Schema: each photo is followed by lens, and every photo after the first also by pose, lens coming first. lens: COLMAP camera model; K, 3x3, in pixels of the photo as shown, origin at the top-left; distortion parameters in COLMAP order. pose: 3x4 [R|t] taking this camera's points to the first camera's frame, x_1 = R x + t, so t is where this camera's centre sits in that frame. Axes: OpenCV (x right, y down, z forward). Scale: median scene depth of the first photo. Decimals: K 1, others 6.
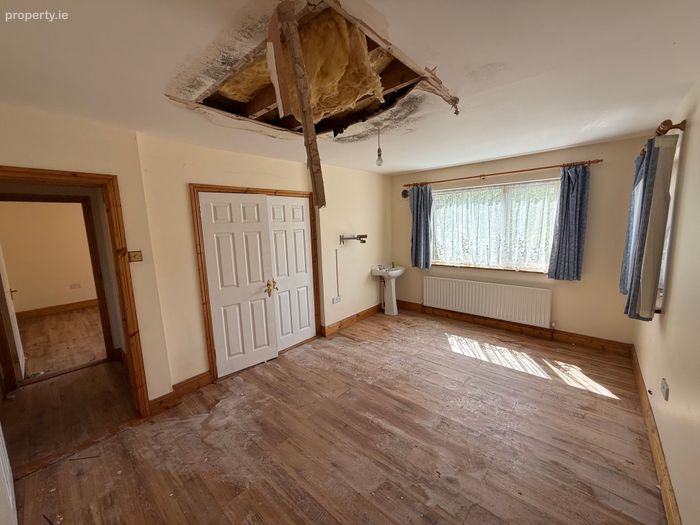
lens RADIAL K [[278.4, 0, 351.1], [0, 278.4, 264.0], [0, 0, 1]] dist [-0.000456, -0.000165]
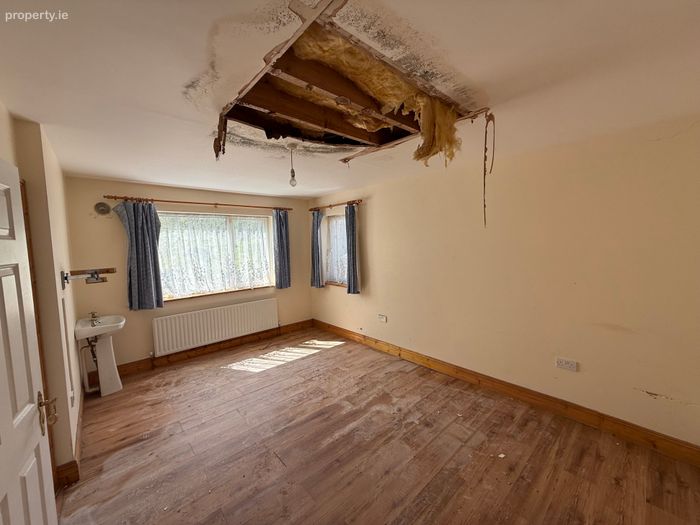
lens RADIAL K [[275.3, 0, 348.9], [0, 275.3, 264.1], [0, 0, 1]] dist [0.000205, 0.000033]
pose [[0.118218, -0.051547, 0.991649, -0.582731], [0.168348, 0.985236, 0.031144, -0.052150], [-0.978613, 0.163260, 0.125151, 0.492648]]
